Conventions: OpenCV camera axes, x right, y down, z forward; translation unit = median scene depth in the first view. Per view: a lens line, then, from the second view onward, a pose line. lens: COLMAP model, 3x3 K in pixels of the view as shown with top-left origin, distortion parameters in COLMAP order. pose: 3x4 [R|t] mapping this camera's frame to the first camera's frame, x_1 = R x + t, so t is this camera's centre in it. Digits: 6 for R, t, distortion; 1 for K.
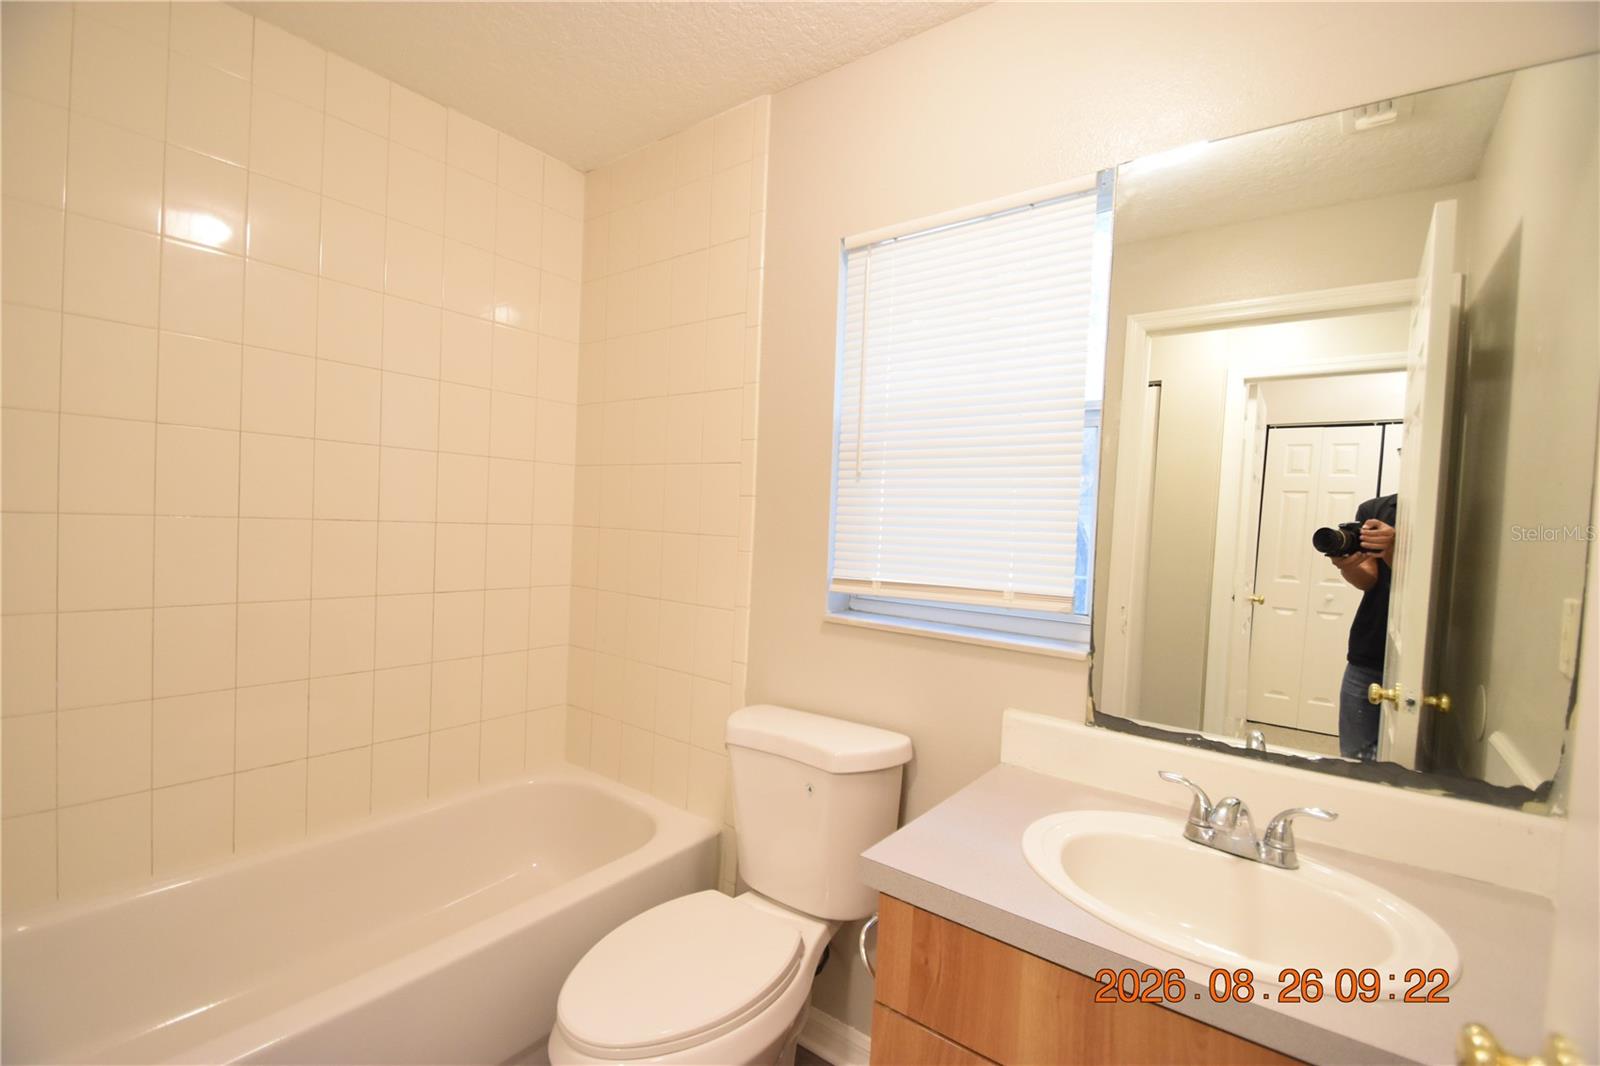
lens RADIAL K [[699.6, 0, 802.3], [0, 699.6, 533.7], [0, 0, 1]] dist [-0.000556, -0.007697]
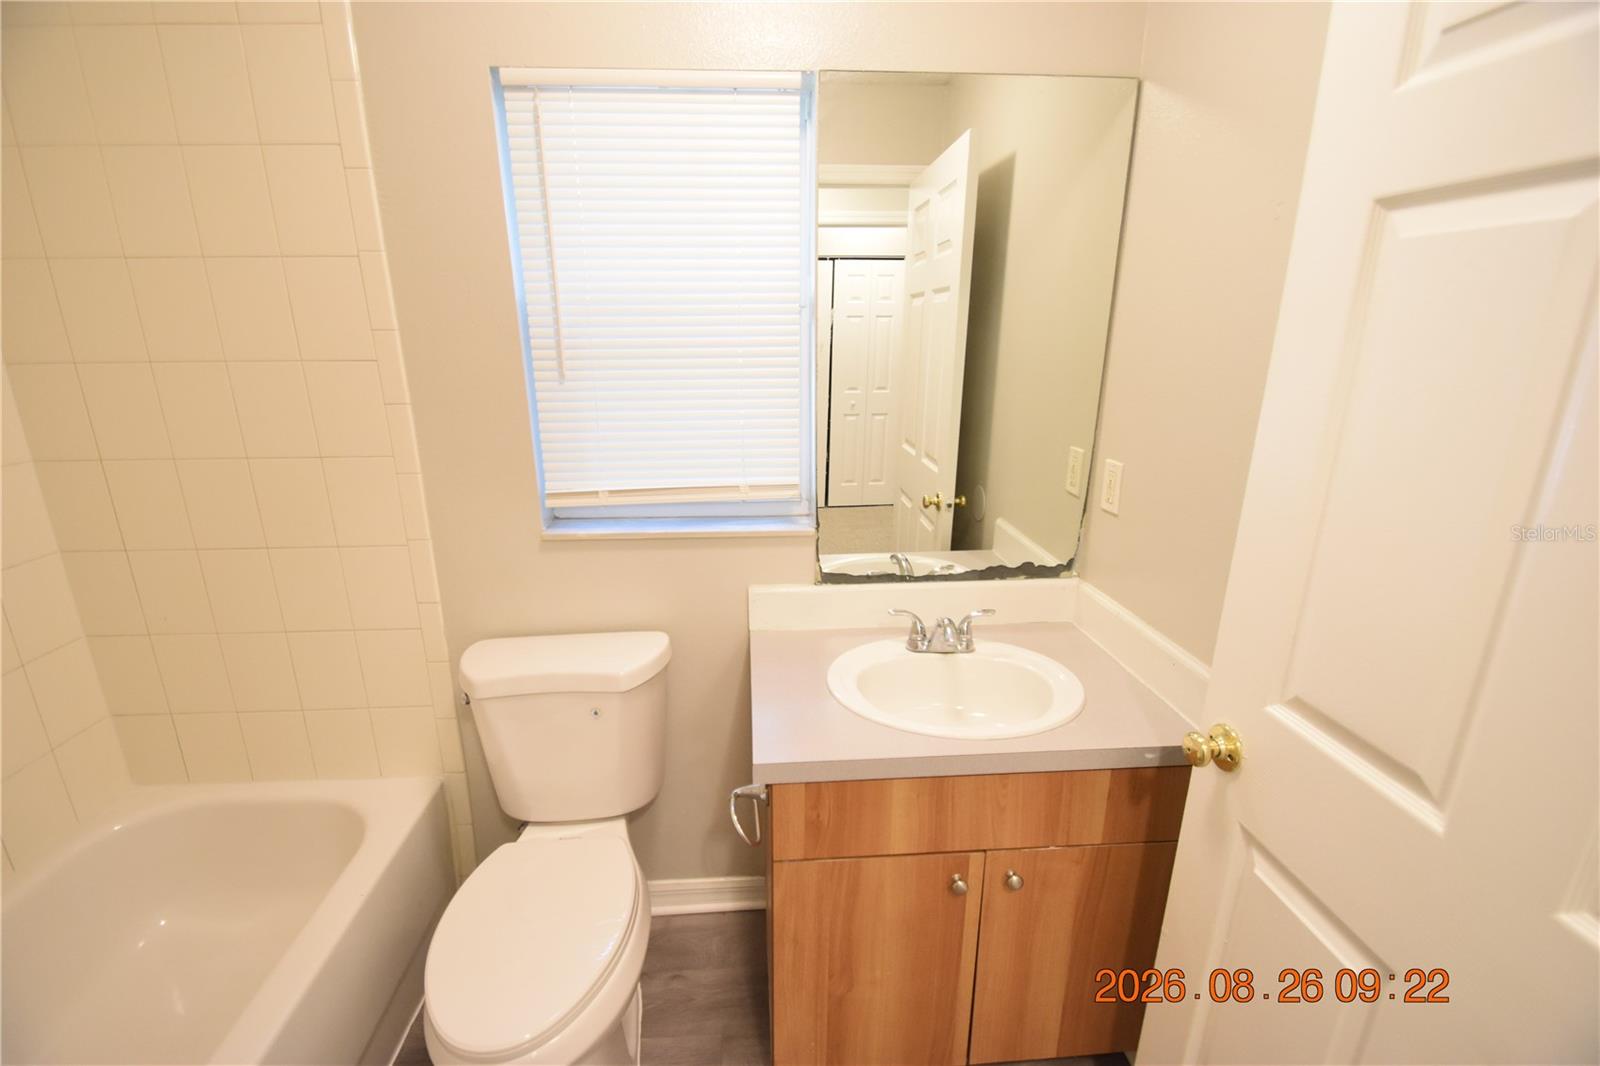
lens RADIAL K [[699.6, 0, 791.7], [0, 699.6, 531.8], [0, 0, 1]] dist [-0.000556, -0.007697]
pose [[0.749994, -0.221462, 0.623269, -0.349667], [0.043807, 0.956846, 0.287276, -0.160629], [-0.659993, -0.188152, 0.727330, 0.137399]]
